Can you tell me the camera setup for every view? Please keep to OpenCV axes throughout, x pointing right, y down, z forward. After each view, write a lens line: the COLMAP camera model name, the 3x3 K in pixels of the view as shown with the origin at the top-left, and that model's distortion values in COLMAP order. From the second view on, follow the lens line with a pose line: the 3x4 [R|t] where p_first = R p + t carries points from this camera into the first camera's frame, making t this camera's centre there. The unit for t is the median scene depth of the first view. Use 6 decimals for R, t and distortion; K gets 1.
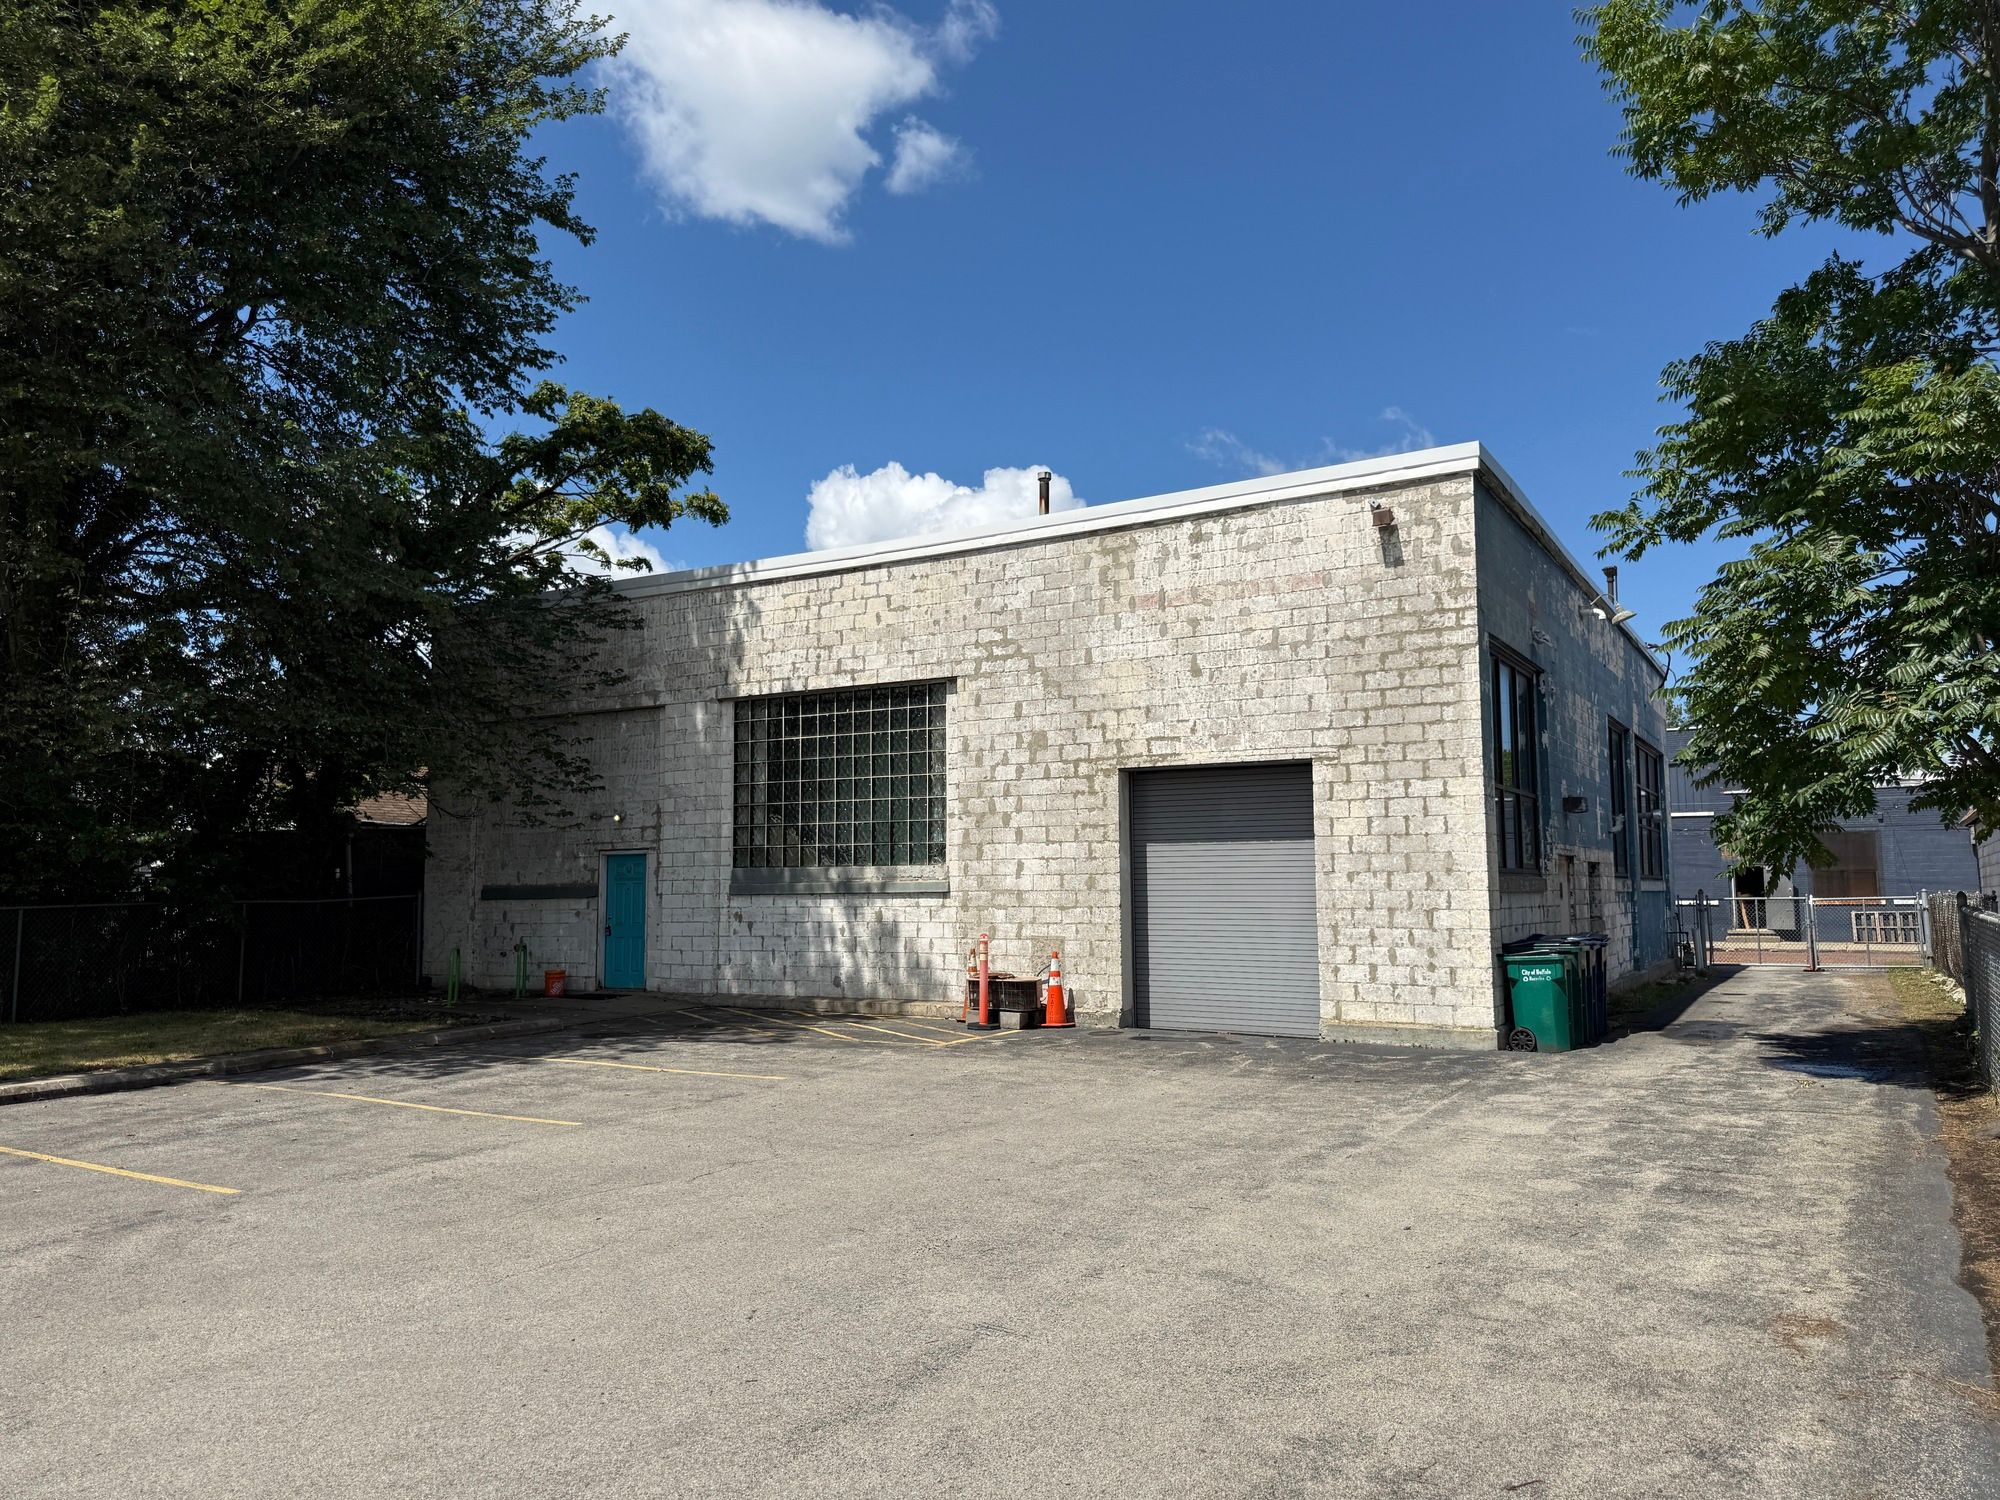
lens RADIAL K [[1419.9, 0, 999.7], [0, 1419.9, 742.1], [0, 0, 1]] dist [0.042815, -0.039565]
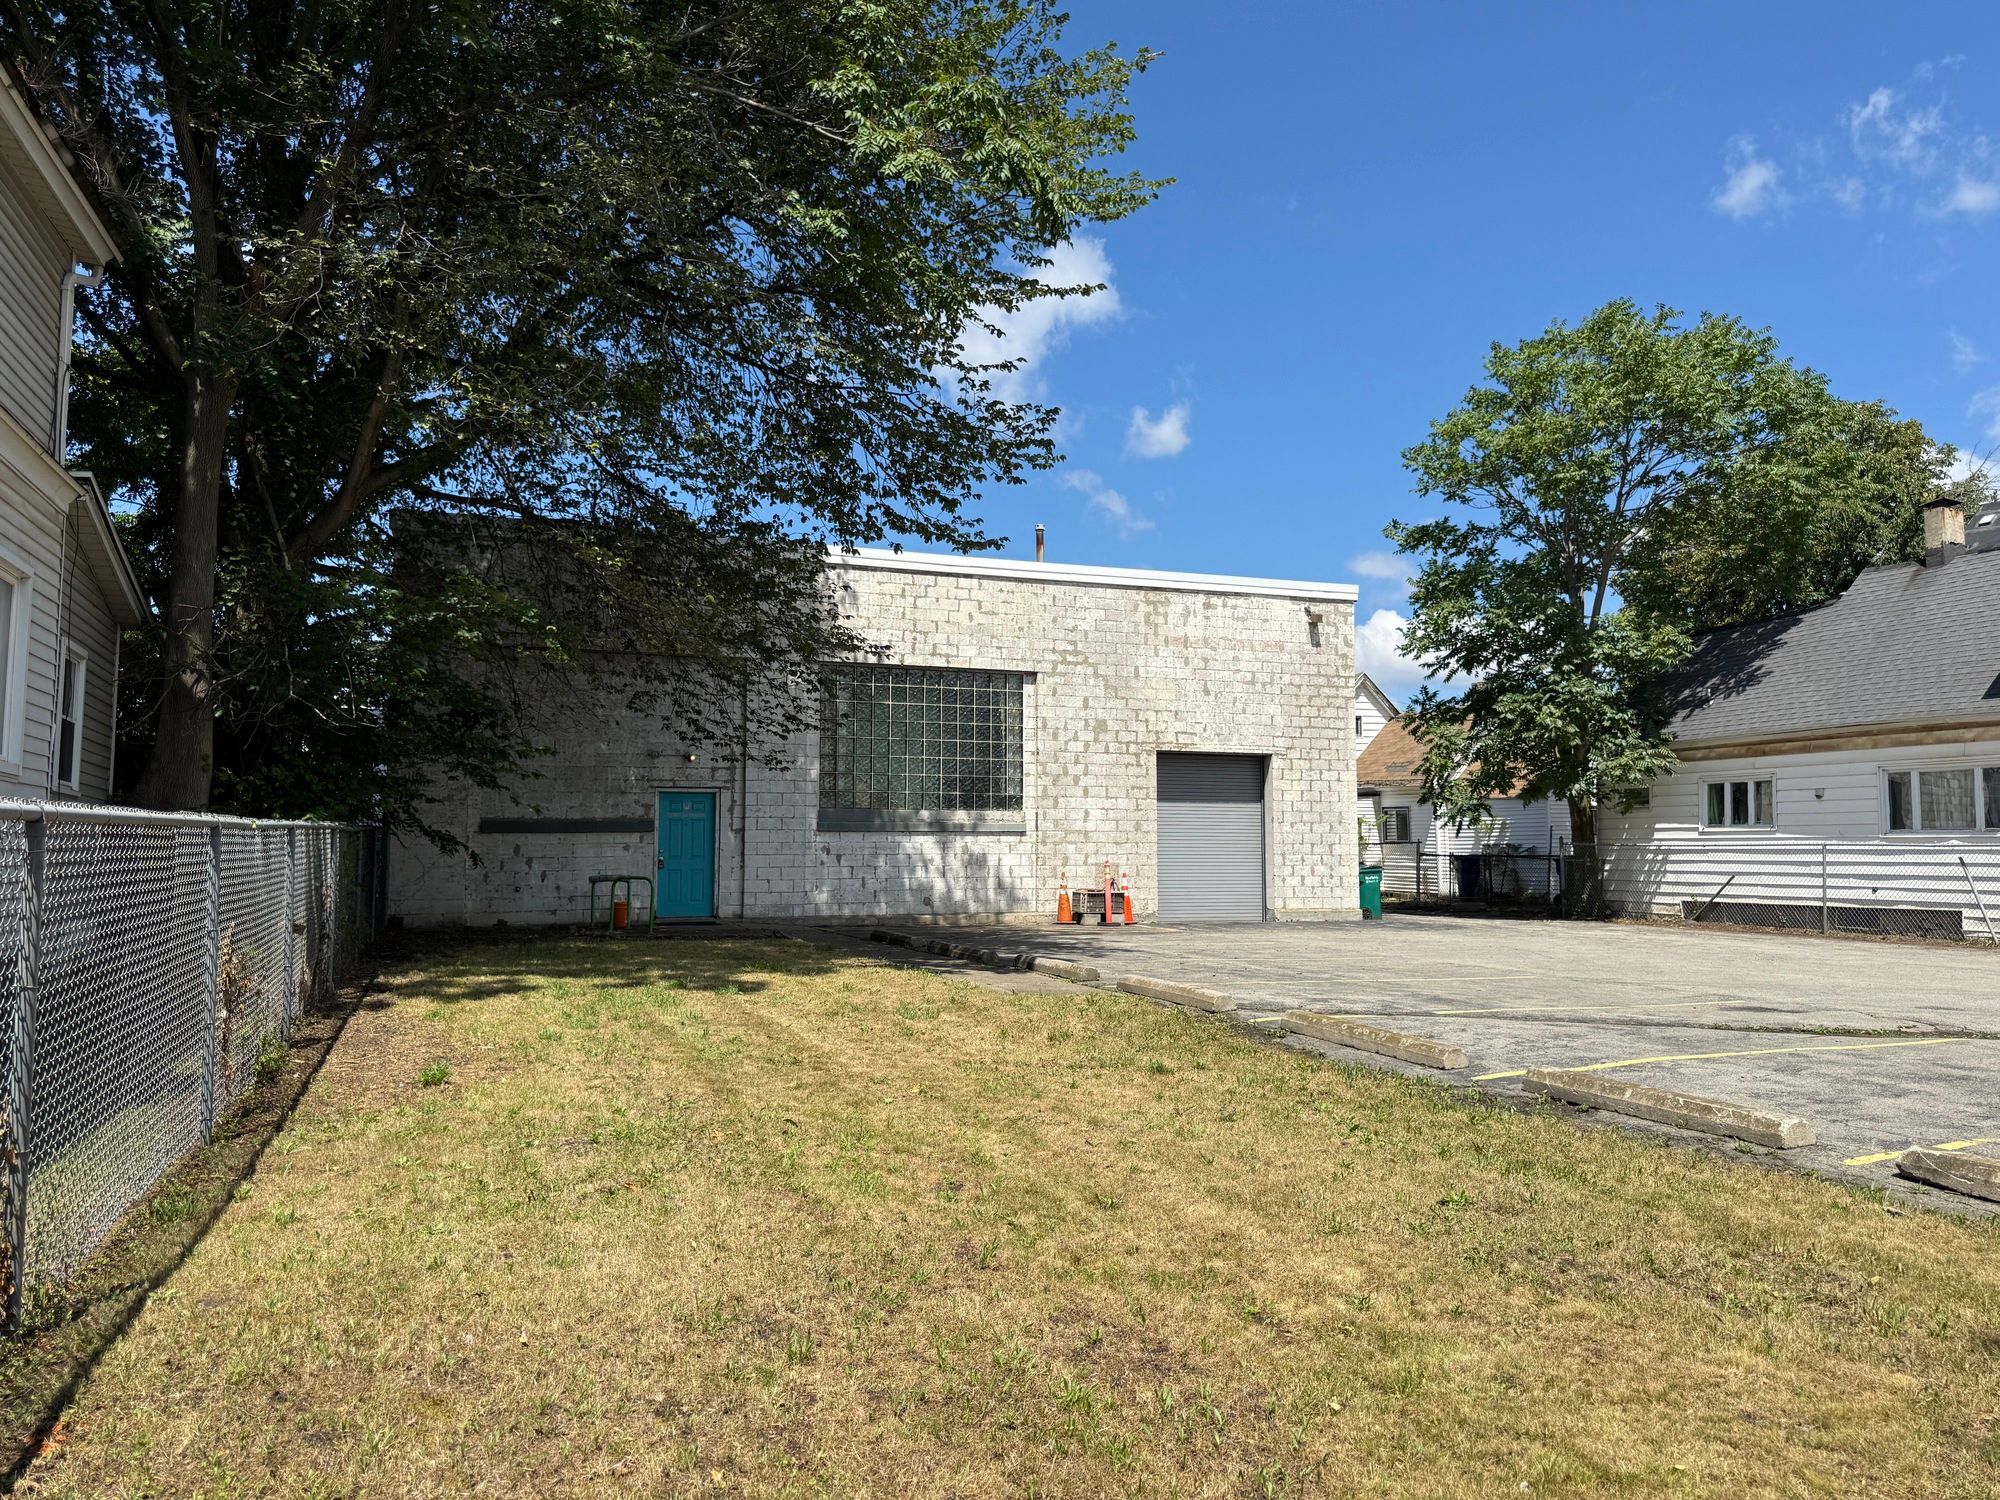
lens RADIAL K [[1419.9, 0, 999.8], [0, 1419.9, 756.2], [0, 0, 1]] dist [0.042815, -0.039565]
pose [[0.622940, 0.062736, 0.779750, -1.130586], [-0.083624, 0.996408, -0.013360, 0.055934], [-0.777787, -0.056883, 0.625948, 0.184593]]
